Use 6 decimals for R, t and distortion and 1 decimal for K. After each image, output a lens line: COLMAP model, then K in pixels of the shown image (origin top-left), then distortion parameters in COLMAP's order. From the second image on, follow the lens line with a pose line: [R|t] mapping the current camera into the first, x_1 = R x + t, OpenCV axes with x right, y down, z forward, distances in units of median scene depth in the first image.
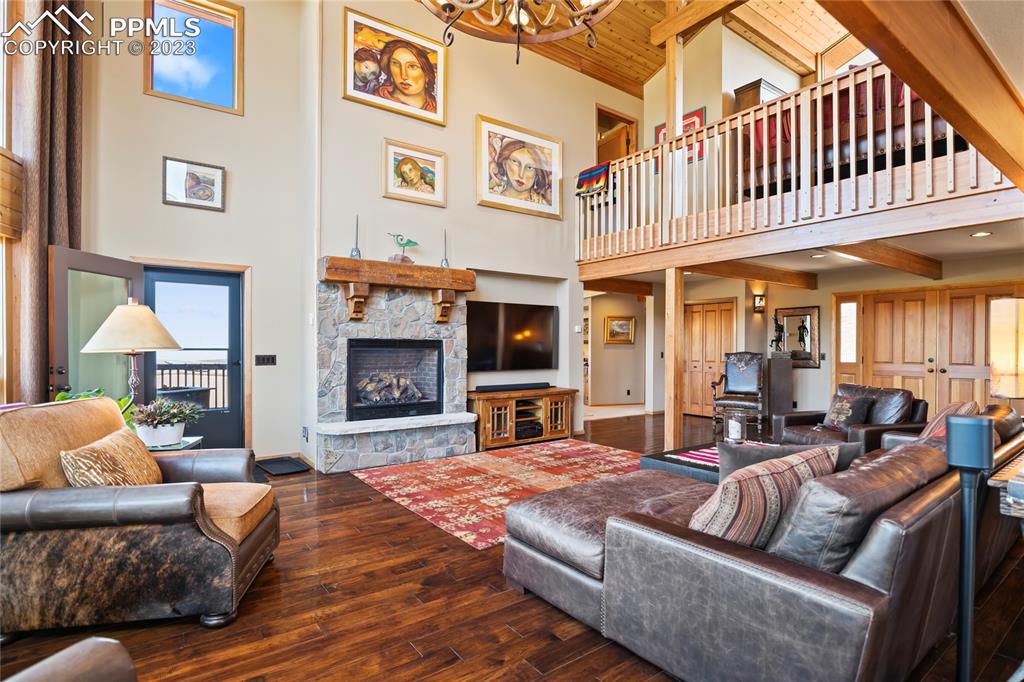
lens RADIAL K [[508.0, 0, 519.7], [0, 508.0, 346.4], [0, 0, 1]] dist [-0.004672, -0.000304]
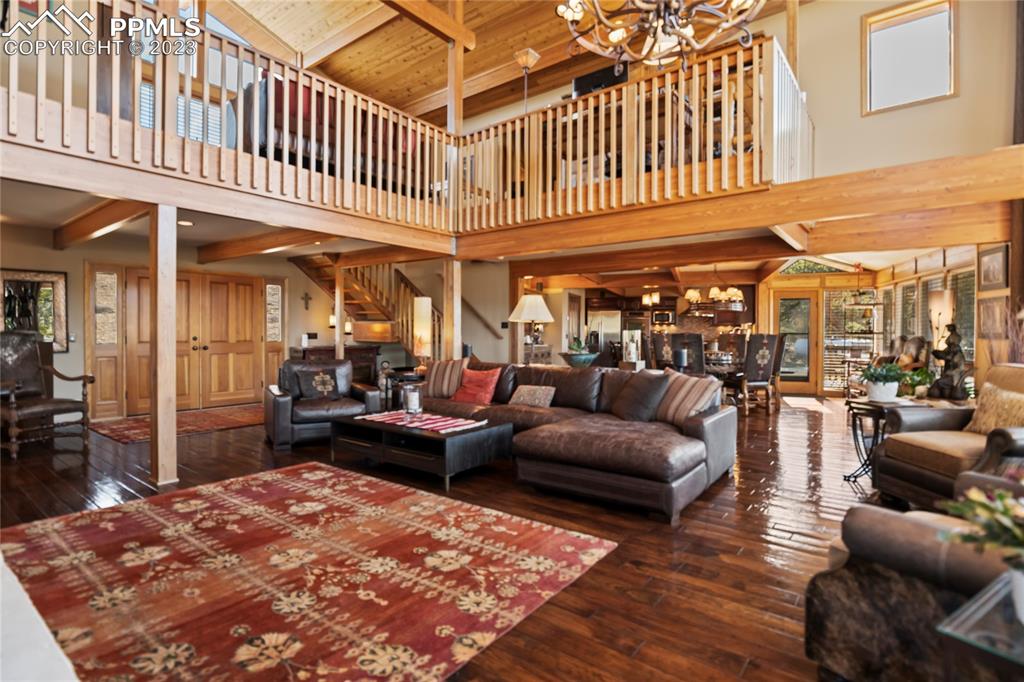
lens RADIAL K [[508.0, 0, 521.5], [0, 508.0, 333.4], [0, 0, 1]] dist [-0.004672, -0.000304]
pose [[-0.274976, -0.007827, 0.961419, -0.676245], [-0.004032, 0.999967, 0.006988, 0.010149], [-0.961443, -0.001955, -0.274999, 1.057616]]
